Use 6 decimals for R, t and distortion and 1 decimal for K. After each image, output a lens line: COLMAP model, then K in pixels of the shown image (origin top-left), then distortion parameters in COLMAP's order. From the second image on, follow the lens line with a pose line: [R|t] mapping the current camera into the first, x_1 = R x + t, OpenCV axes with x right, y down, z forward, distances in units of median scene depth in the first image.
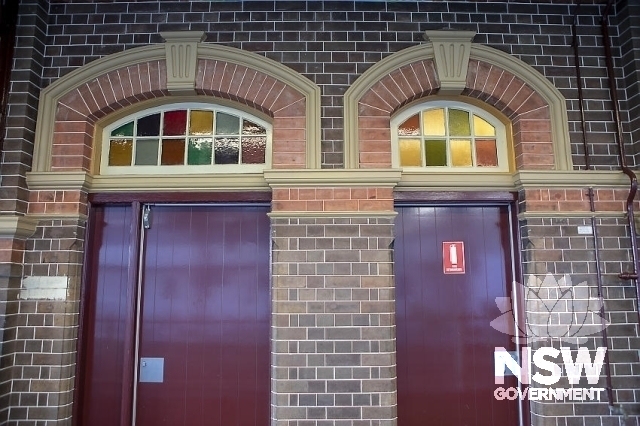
lens RADIAL K [[437.4, 0, 320.1], [0, 437.4, 227.6], [0, 0, 1]] dist [-0.081696, 0.003820]
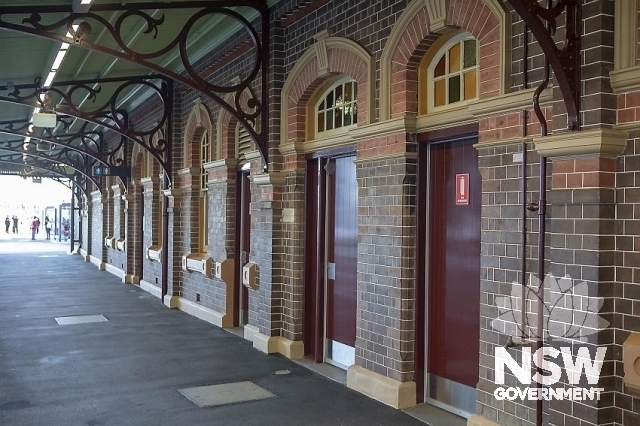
lens RADIAL K [[549.9, 0, 320.0], [0, 549.9, 213.0], [0, 0, 1]] dist [-0.005949, 0.003353]
pose [[0.522246, 0.005812, -0.852775, 1.559709], [0.102671, 0.992275, 0.069639, -0.002631], [0.846592, -0.123923, 0.517615, 0.006401]]
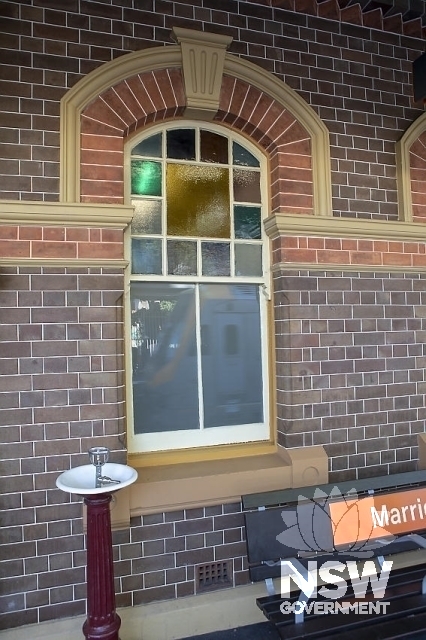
lens RADIAL K [[549.9, 0, 213.0], [0, 549.9, 320.0], [0, 0, 1]] dist [-0.005949, 0.003353]
pose [[0.935223, -0.017488, 0.353627, -0.040704], [-0.008515, 0.997380, 0.071844, 0.000122], [-0.353957, -0.070202, 0.932623, -0.000190]]
